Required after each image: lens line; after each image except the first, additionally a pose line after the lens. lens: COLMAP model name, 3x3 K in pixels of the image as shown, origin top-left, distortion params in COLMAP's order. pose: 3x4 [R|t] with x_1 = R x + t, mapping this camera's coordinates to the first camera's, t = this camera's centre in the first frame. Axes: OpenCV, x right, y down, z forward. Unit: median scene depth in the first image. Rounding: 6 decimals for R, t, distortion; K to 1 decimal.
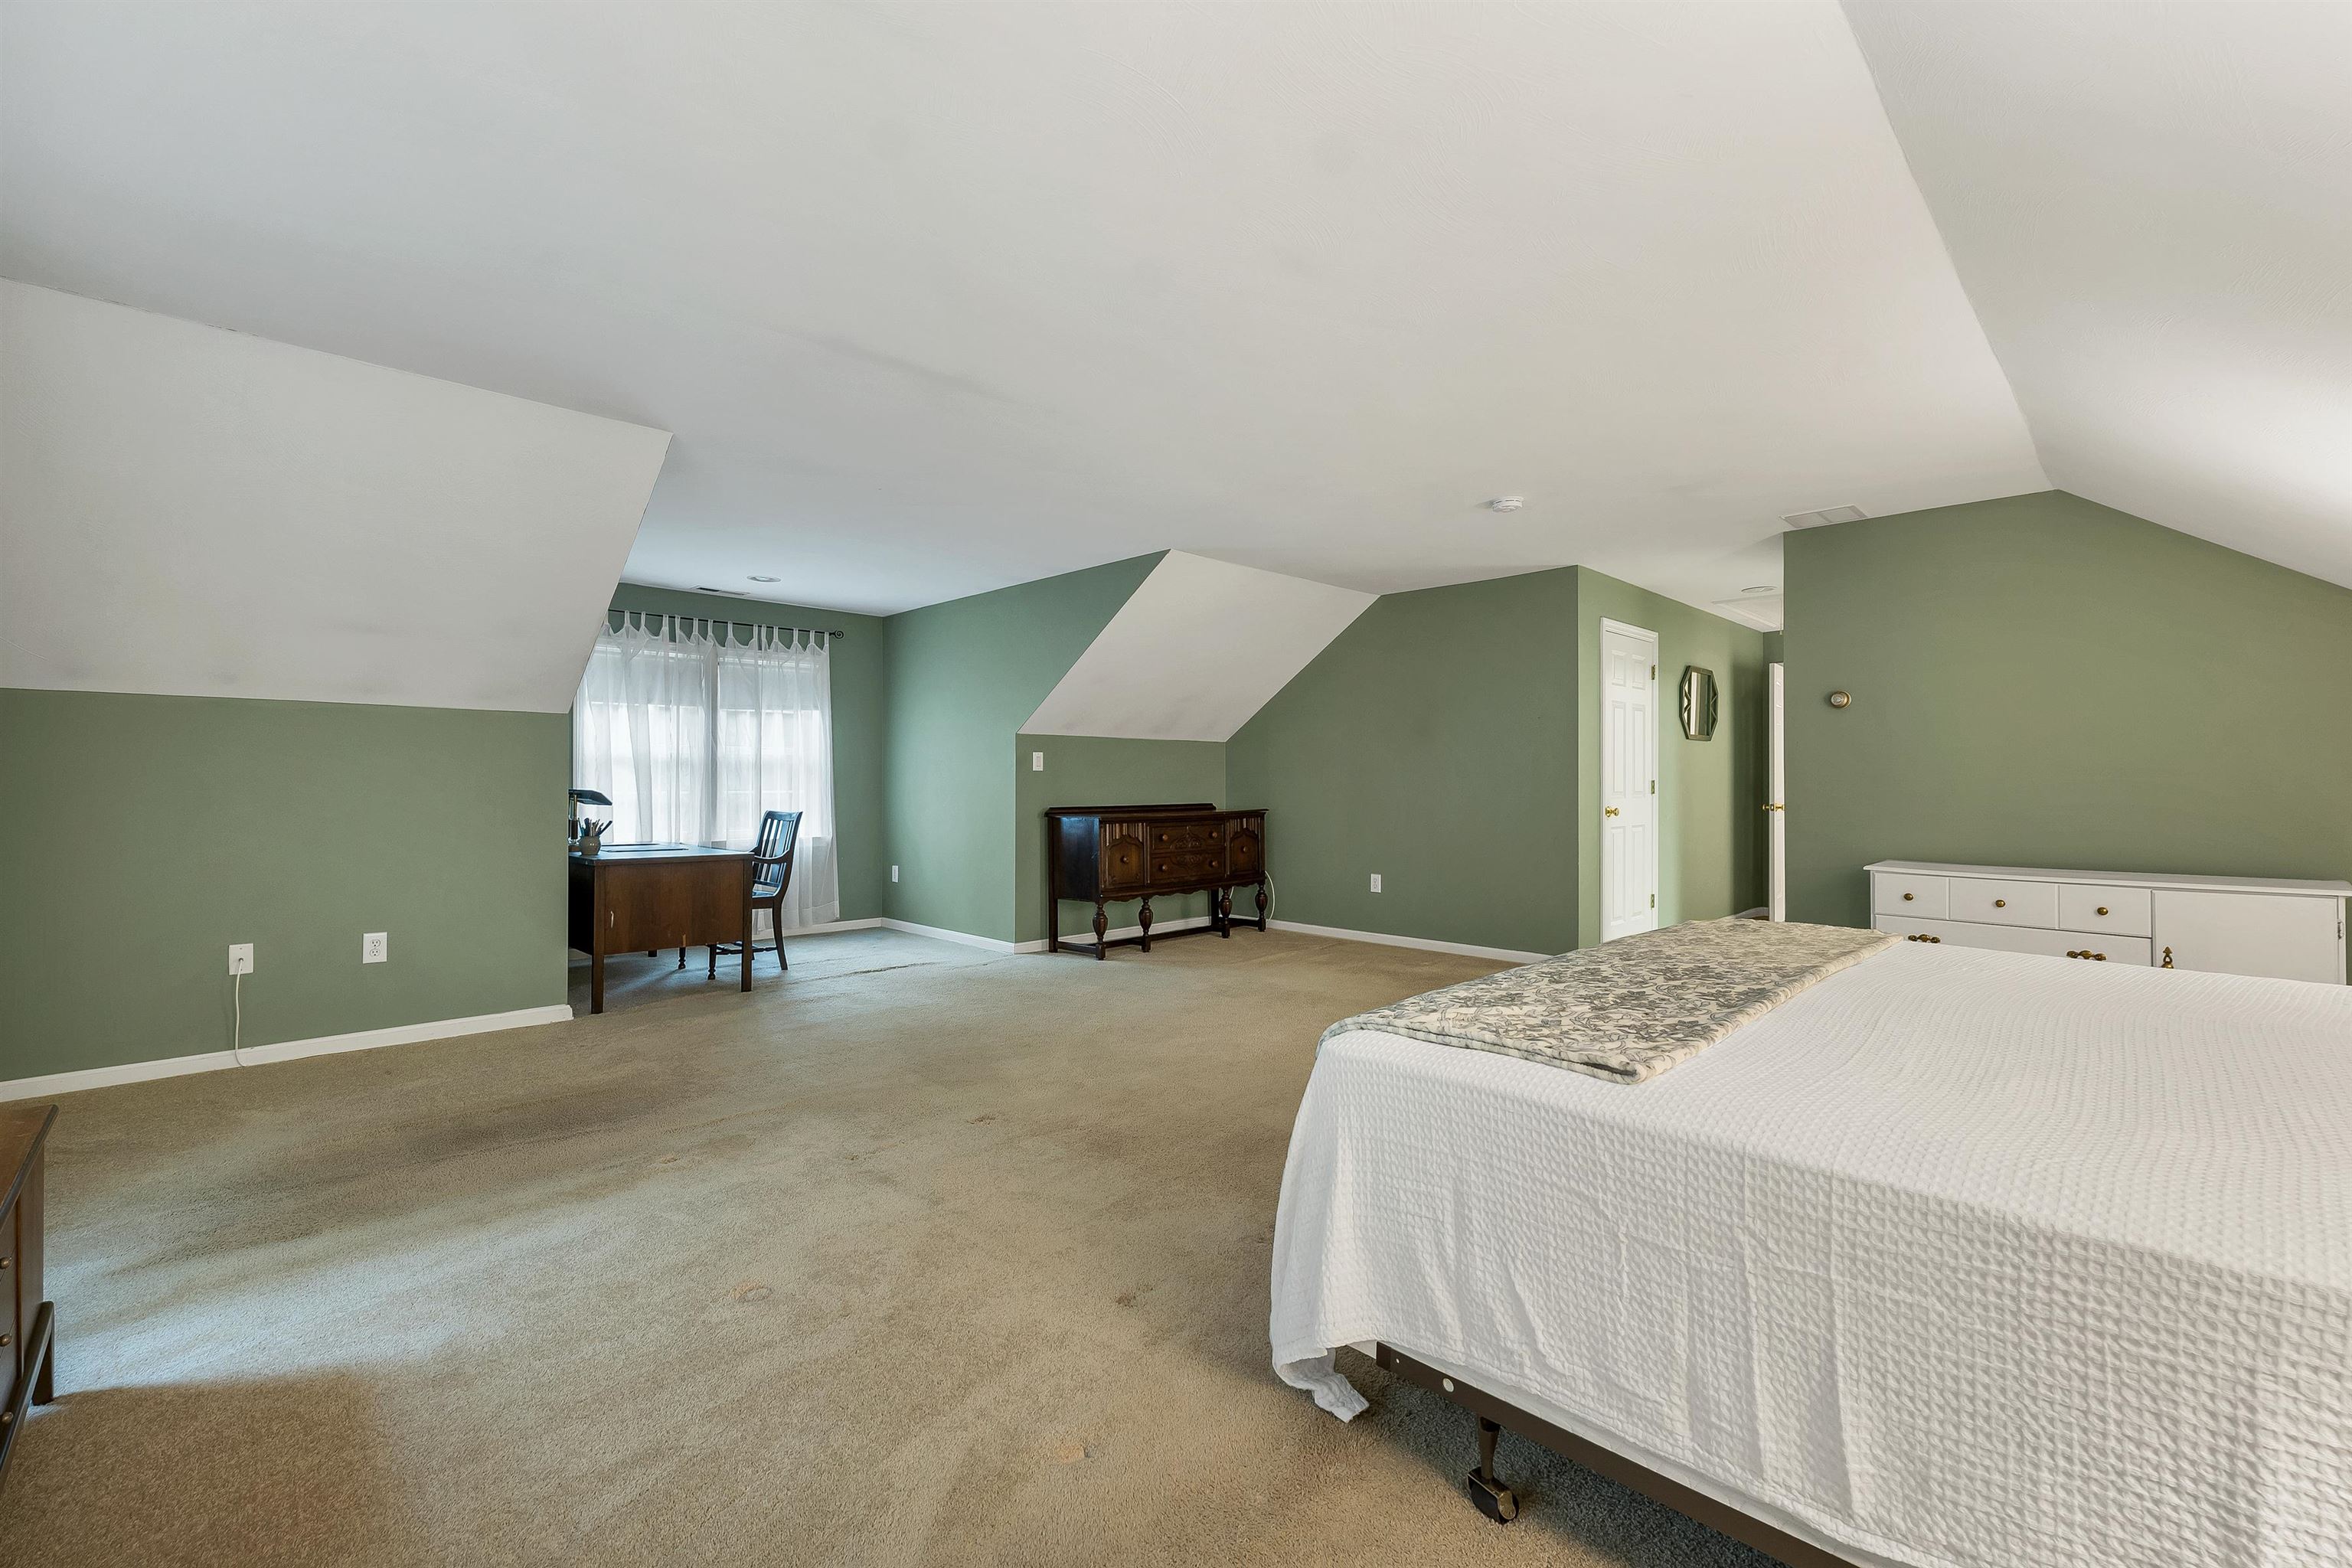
lens RADIAL K [[968.8, 0, 1176.8], [0, 968.8, 771.4], [0, 0, 1]] dist [0.000892, -0.000152]
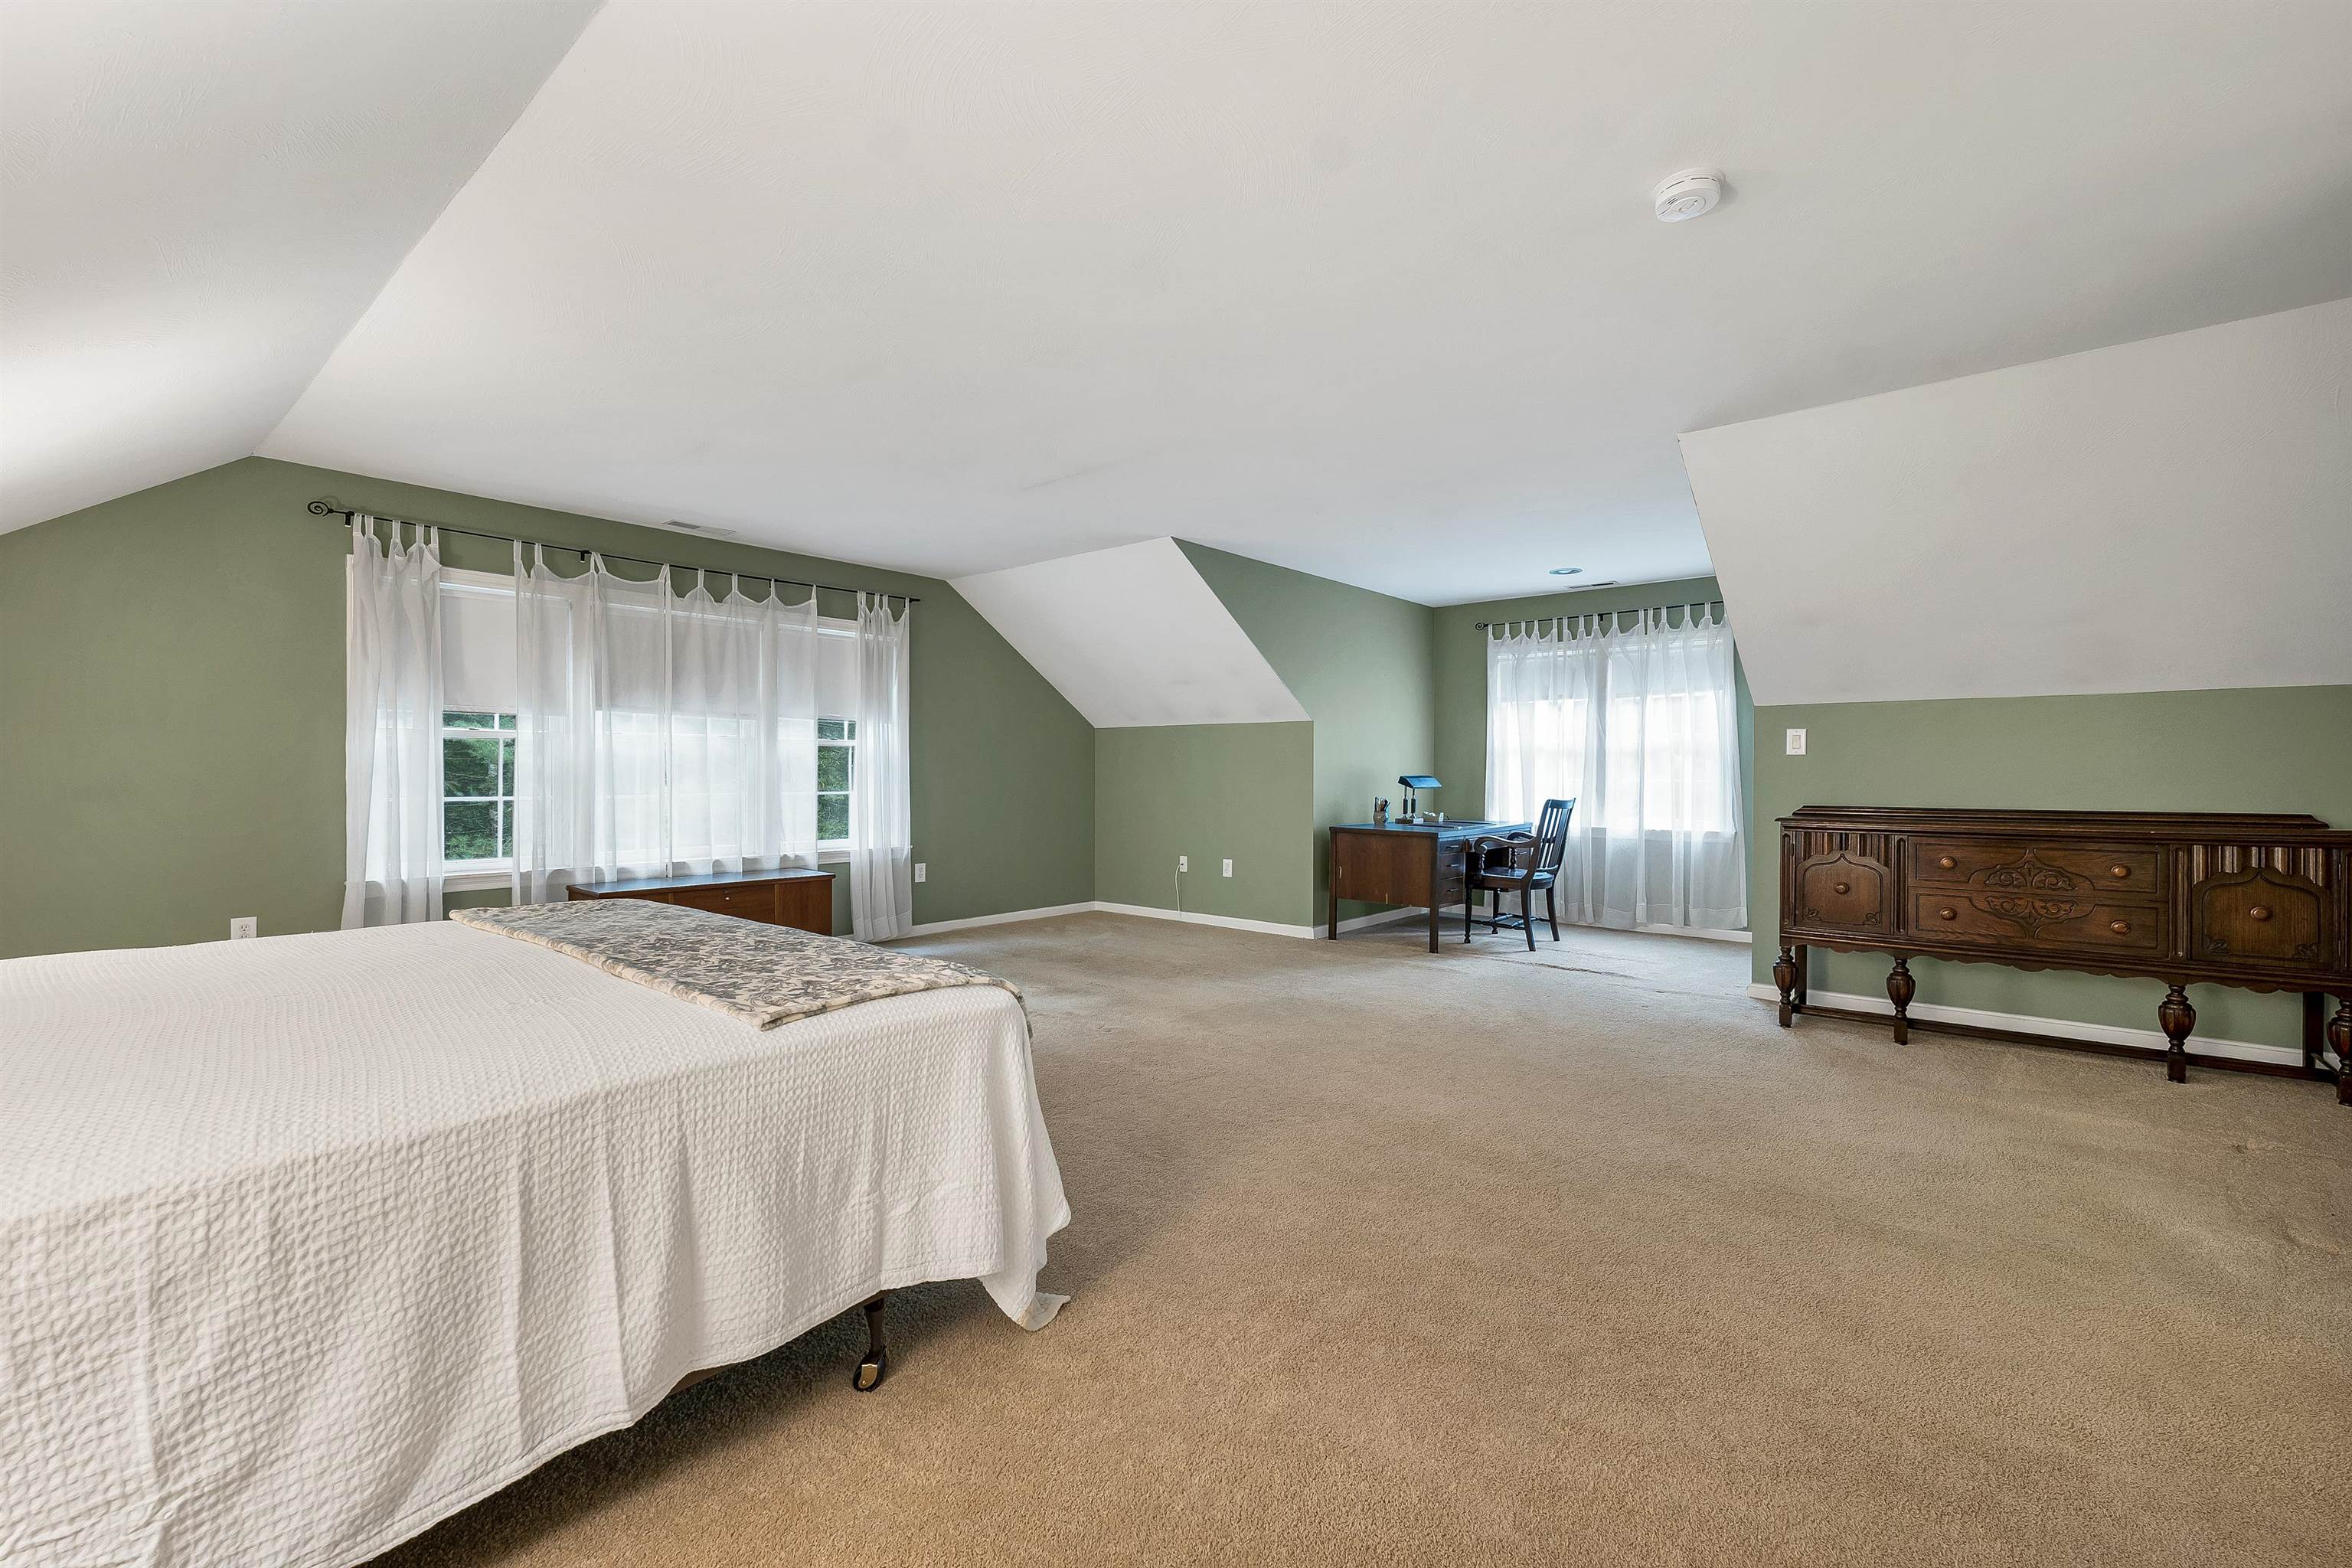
lens RADIAL K [[968.8, 0, 1178.9], [0, 968.8, 793.6], [0, 0, 1]] dist [0.000892, -0.000152]
pose [[0.084399, 0.021934, -0.996191, 0.521606], [0.012553, 0.999655, 0.023074, 0.006078], [0.996353, -0.014453, 0.084095, 0.466164]]
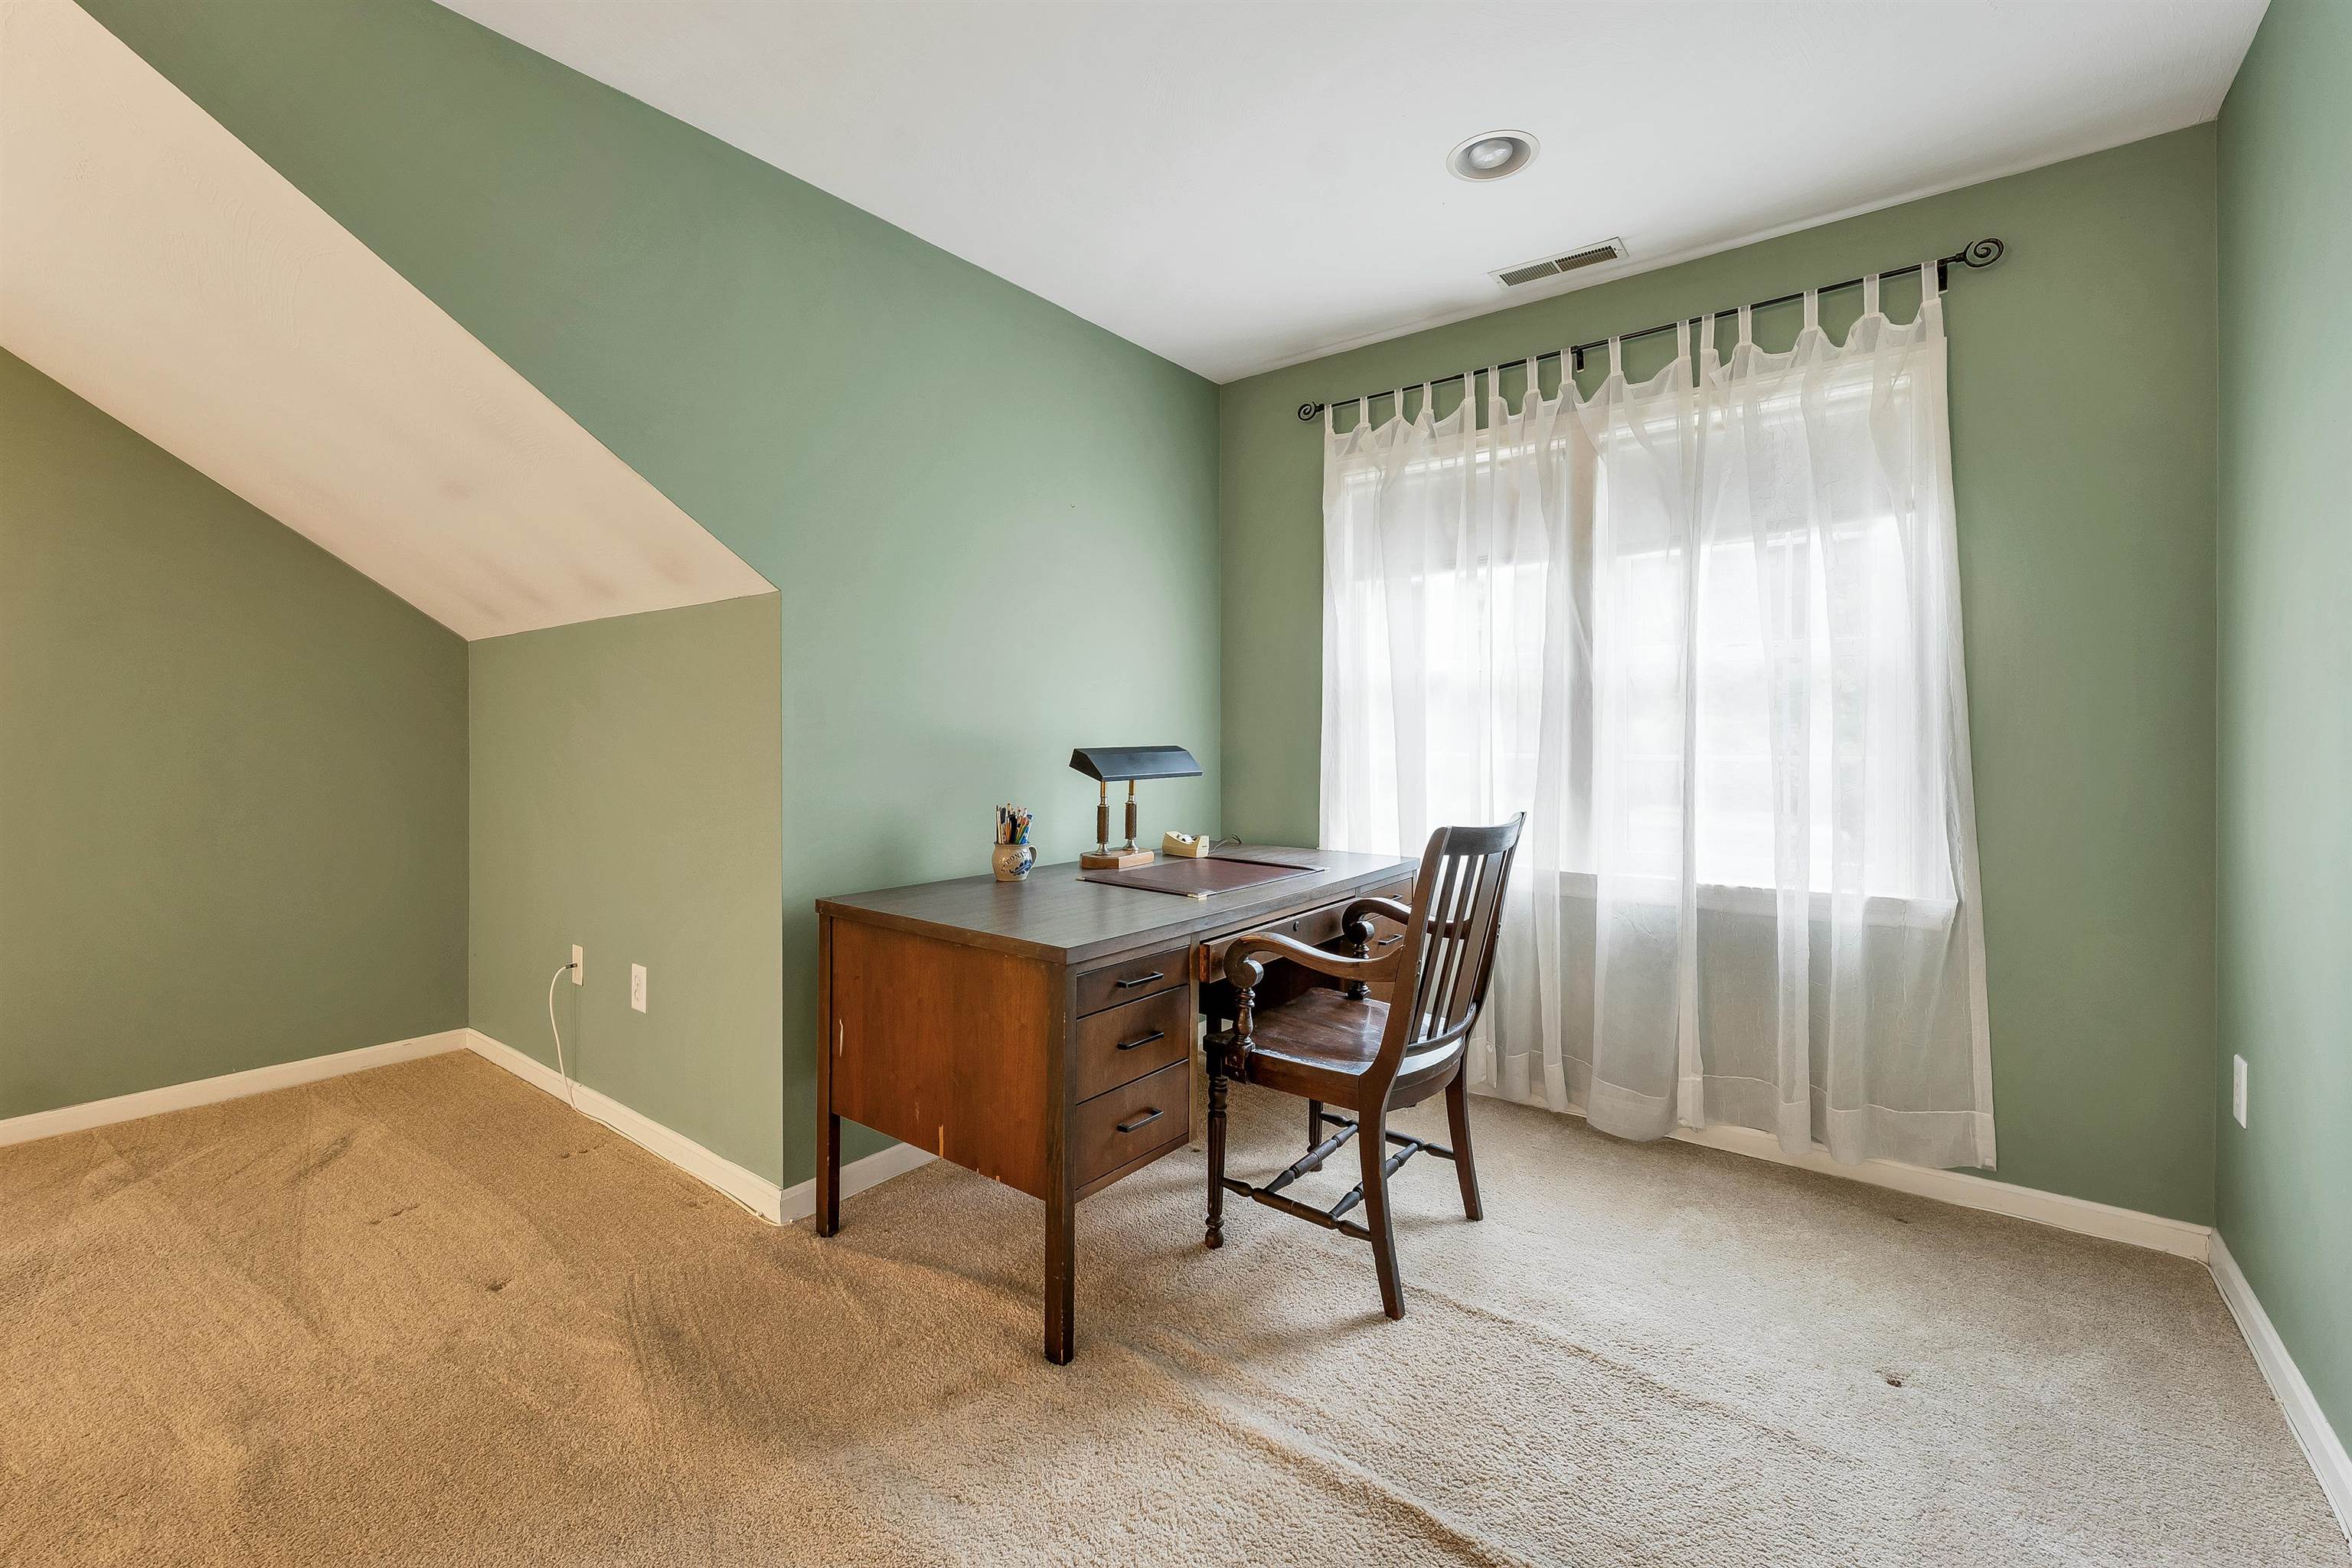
lens RADIAL K [[968.8, 0, 1161.1], [0, 968.8, 747.2], [0, 0, 1]] dist [0.000892, -0.000152]
pose [[0.126308, 0.011780, -0.991921, -0.081242], [0.015559, 0.999783, 0.013855, 0.008358], [0.991869, -0.017183, 0.126097, 0.770133]]
